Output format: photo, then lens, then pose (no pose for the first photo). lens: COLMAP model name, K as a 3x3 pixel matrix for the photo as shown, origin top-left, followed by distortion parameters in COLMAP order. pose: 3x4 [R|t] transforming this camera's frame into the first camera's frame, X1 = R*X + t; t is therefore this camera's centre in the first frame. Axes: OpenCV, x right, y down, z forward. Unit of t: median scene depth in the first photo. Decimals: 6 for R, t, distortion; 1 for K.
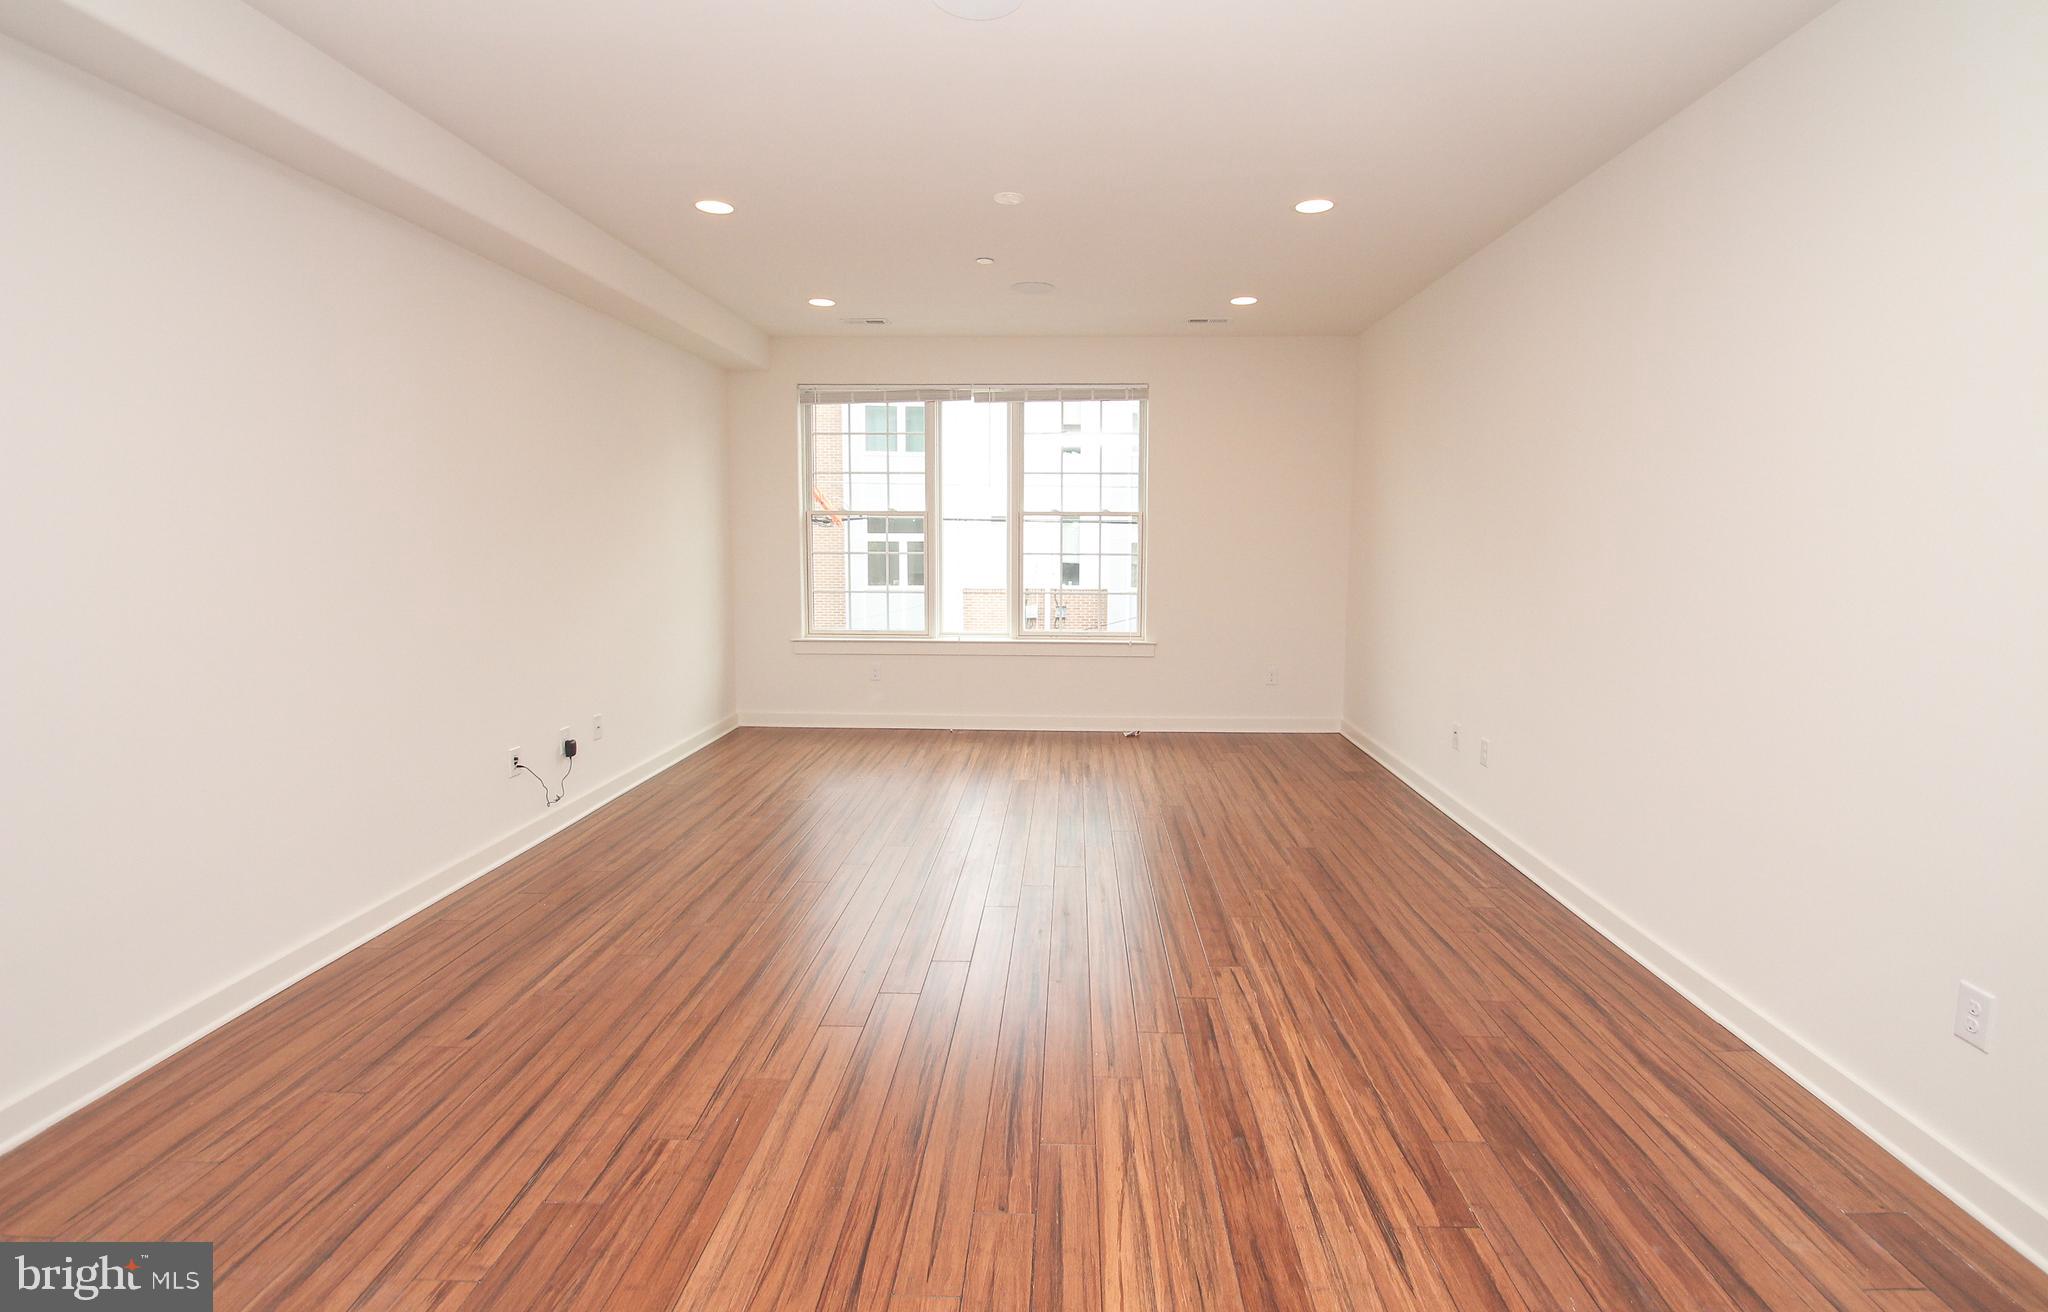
lens RADIAL K [[969.7, 0, 1064.3], [0, 969.7, 666.5], [0, 0, 1]] dist [-0.002069, -0.010214]
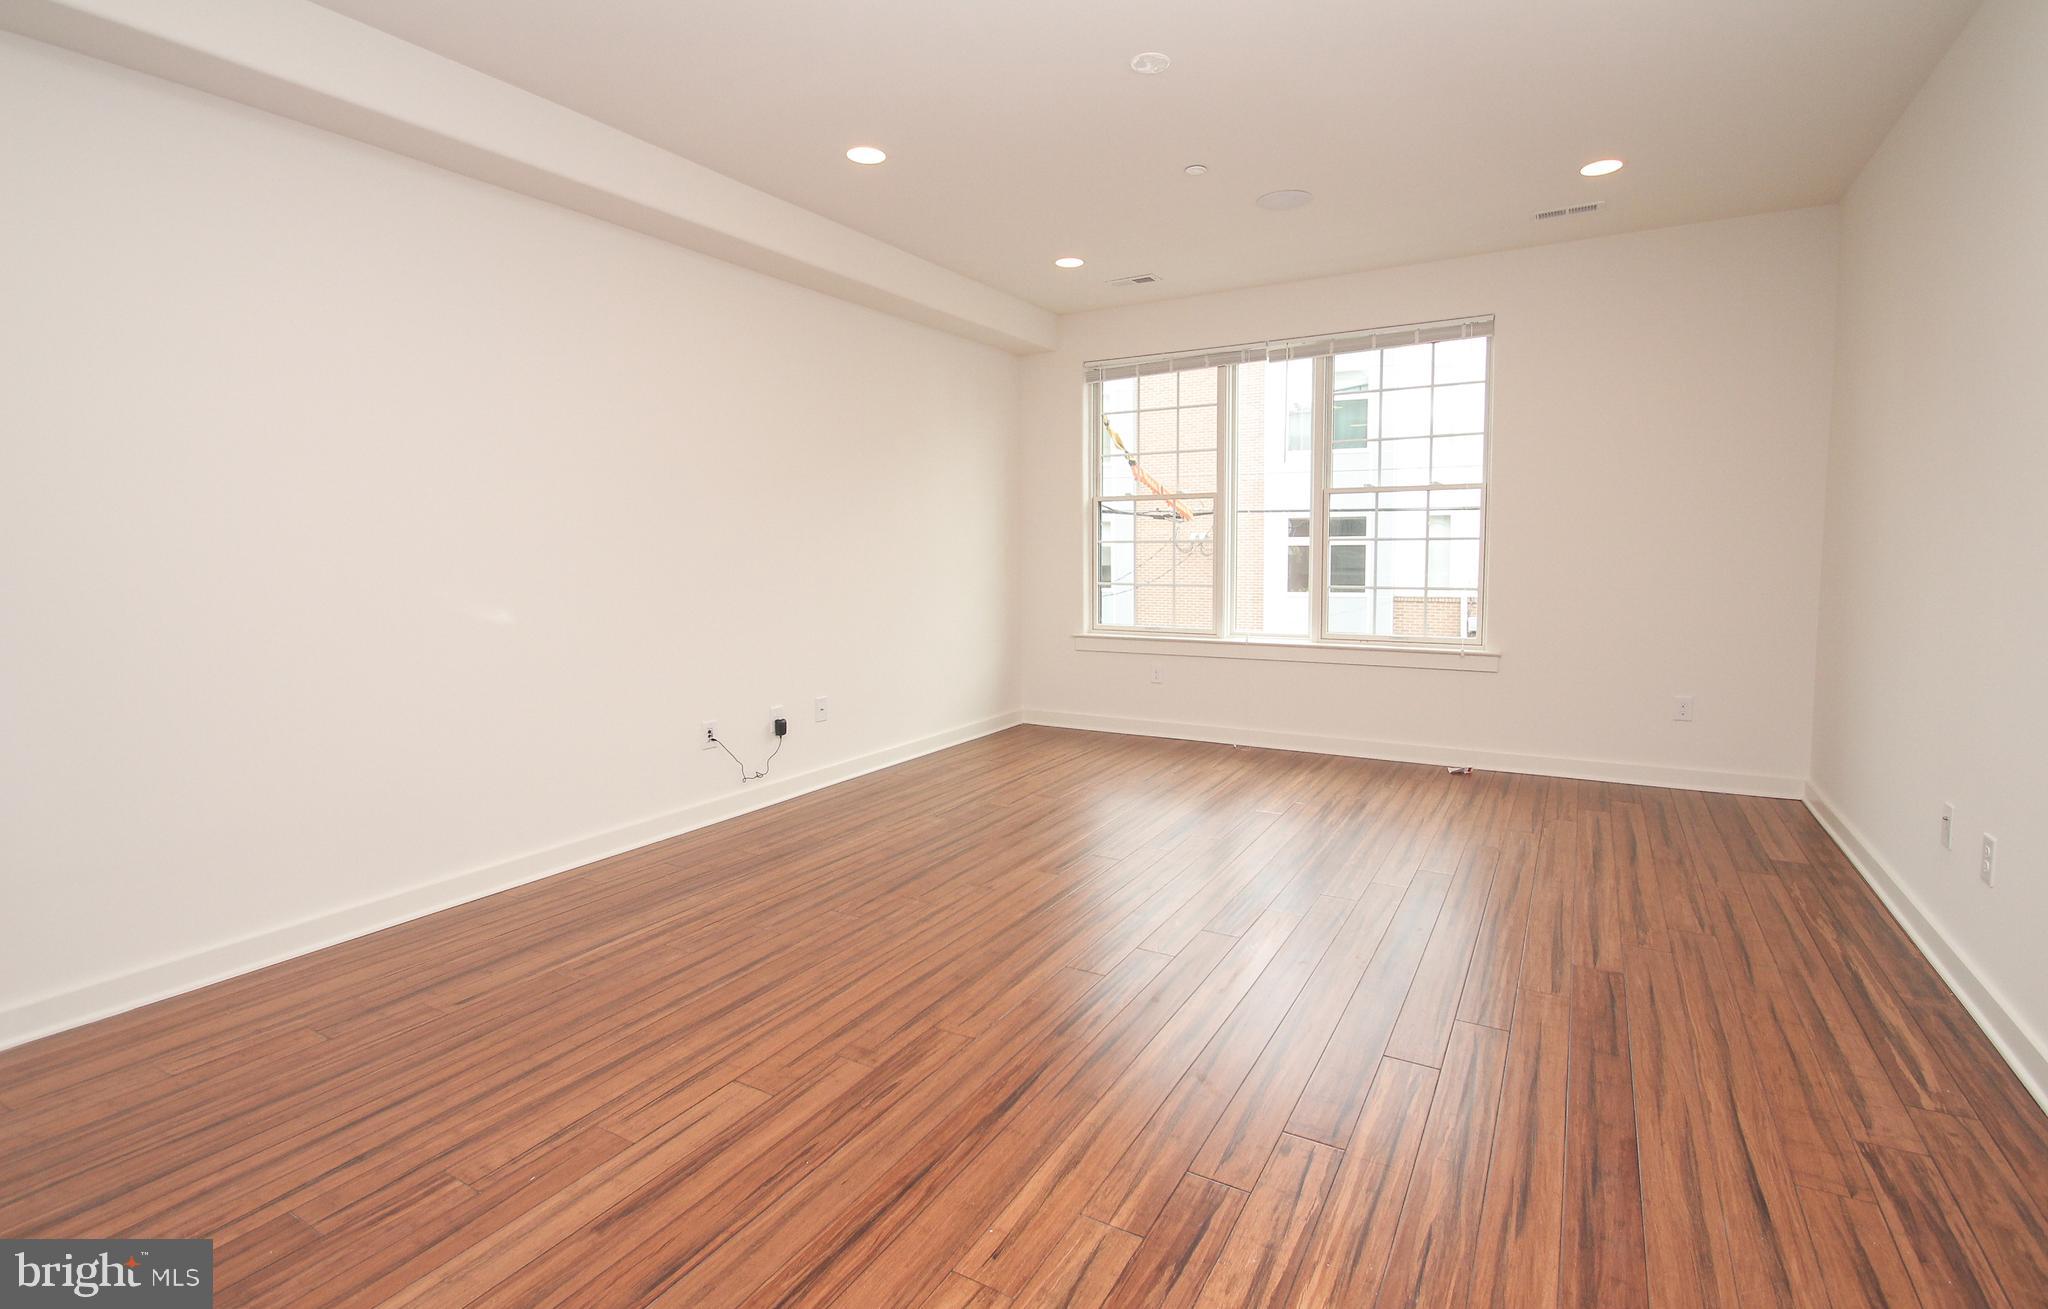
lens RADIAL K [[969.7, 0, 1040.1], [0, 969.7, 648.3], [0, 0, 1]] dist [-0.002069, -0.010214]
pose [[0.873962, 0.038623, -0.484458, 0.346697], [-0.053292, 0.998442, -0.016539, 0.007165], [0.483064, 0.040272, 0.874658, 0.388423]]
